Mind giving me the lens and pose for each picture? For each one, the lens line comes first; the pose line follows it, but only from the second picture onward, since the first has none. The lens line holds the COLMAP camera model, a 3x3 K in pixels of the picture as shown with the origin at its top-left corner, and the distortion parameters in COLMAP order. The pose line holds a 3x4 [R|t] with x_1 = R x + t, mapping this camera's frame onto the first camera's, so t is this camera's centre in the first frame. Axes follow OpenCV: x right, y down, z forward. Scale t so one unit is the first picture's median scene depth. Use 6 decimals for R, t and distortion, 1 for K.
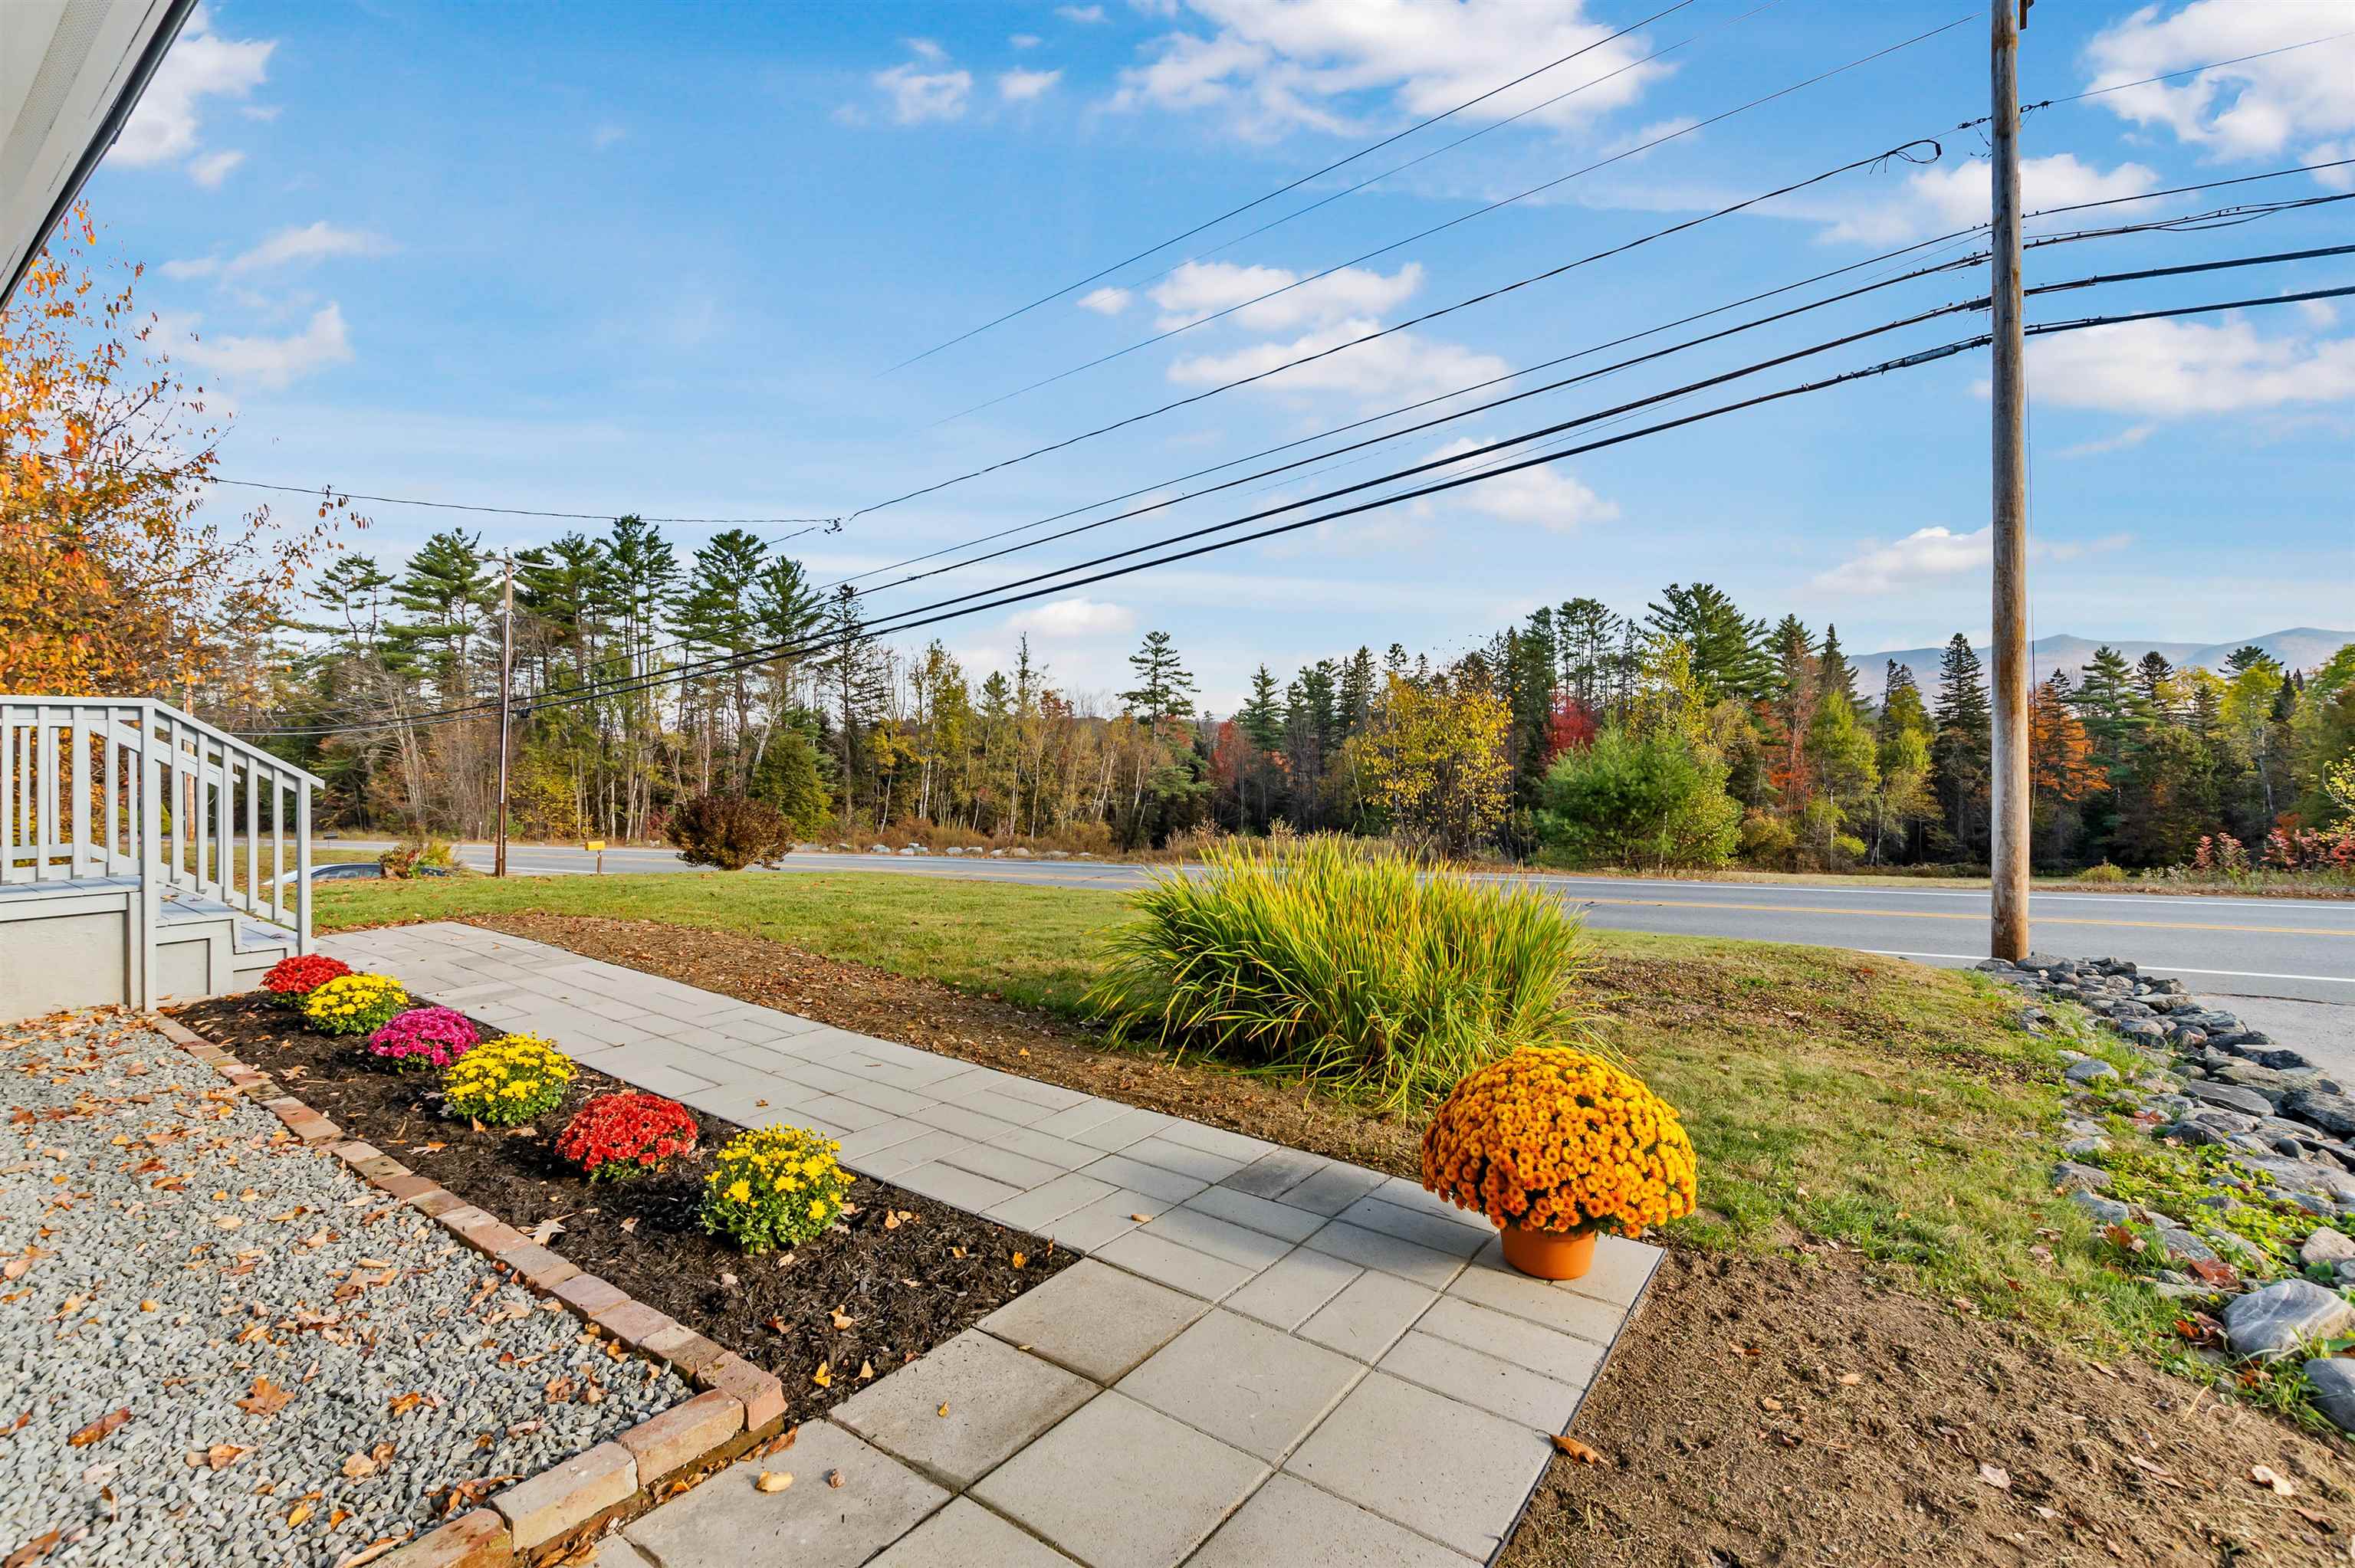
lens RADIAL K [[1043.0, 0, 1182.6], [0, 1043.0, 787.6], [0, 0, 1]] dist [-0.021767, 0.000932]
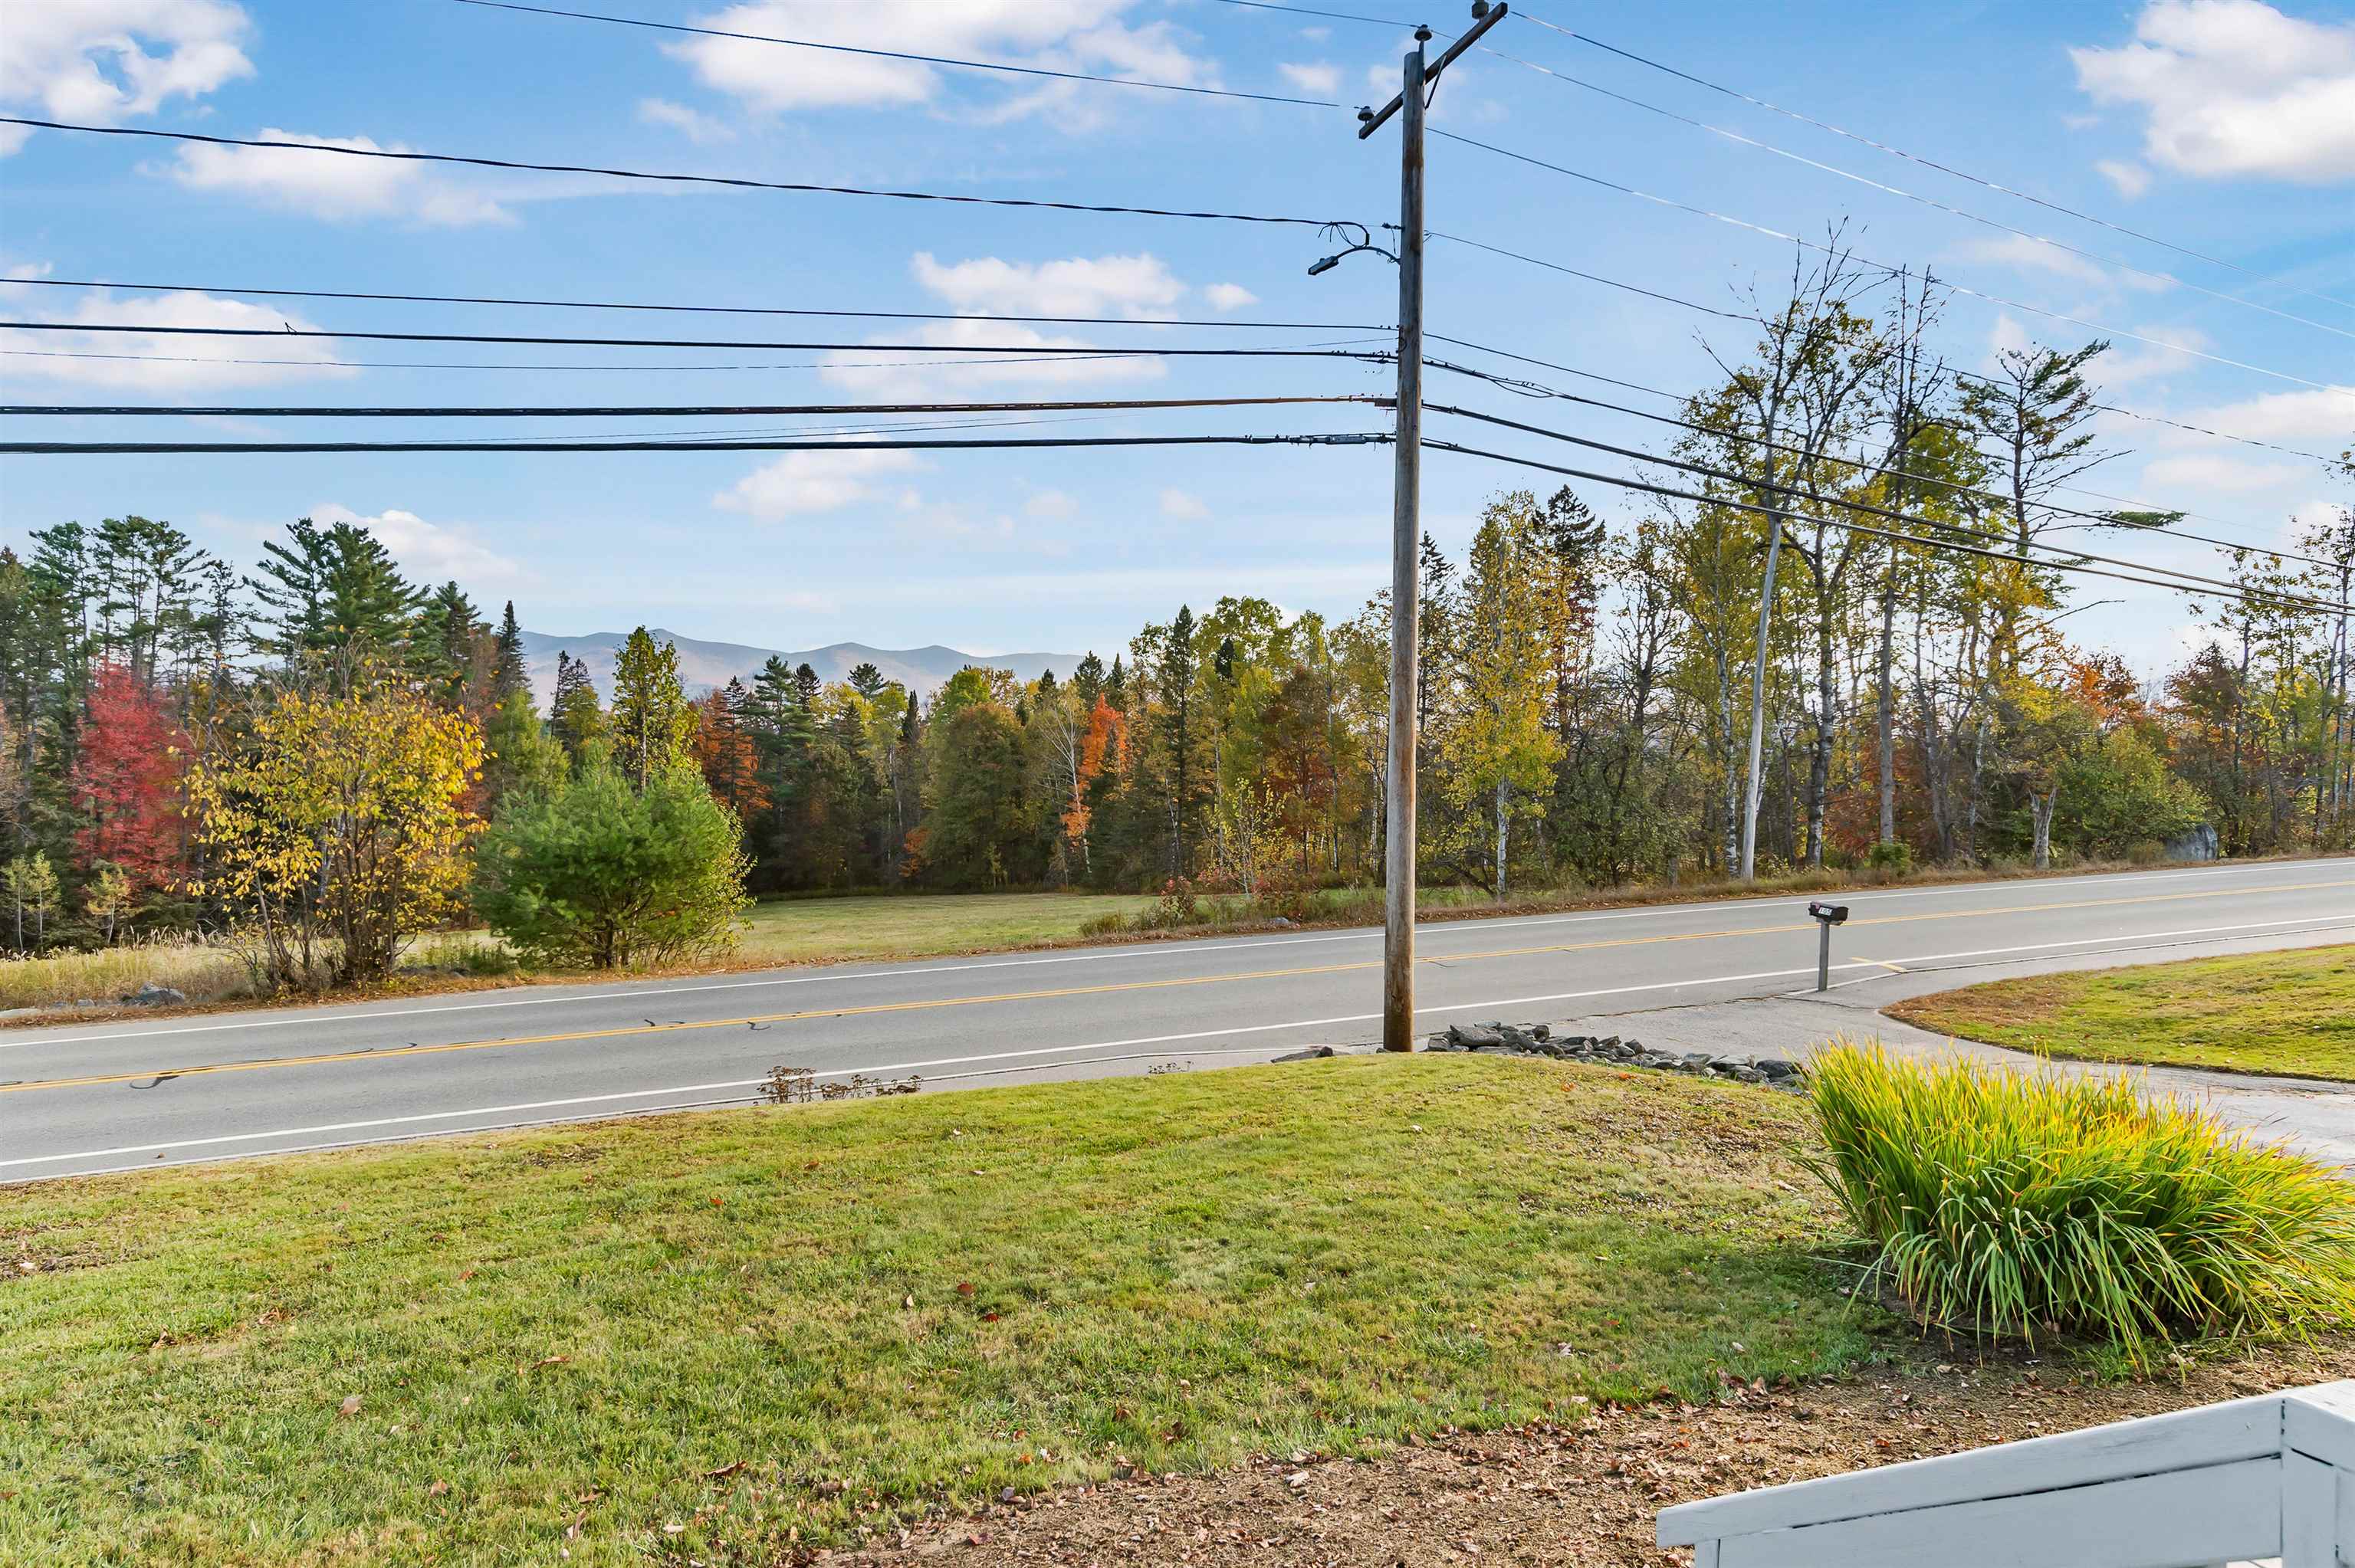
lens RADIAL K [[1423.9, 0, 1177.5], [0, 1423.9, 784.0], [0, 0, 1]] dist [0.003150, 0.000919]
pose [[0.517109, 0.001109, 0.855919, -0.547481], [0.014177, 0.999851, -0.009861, -0.075228], [-0.855802, 0.017233, 0.517016, 0.436173]]
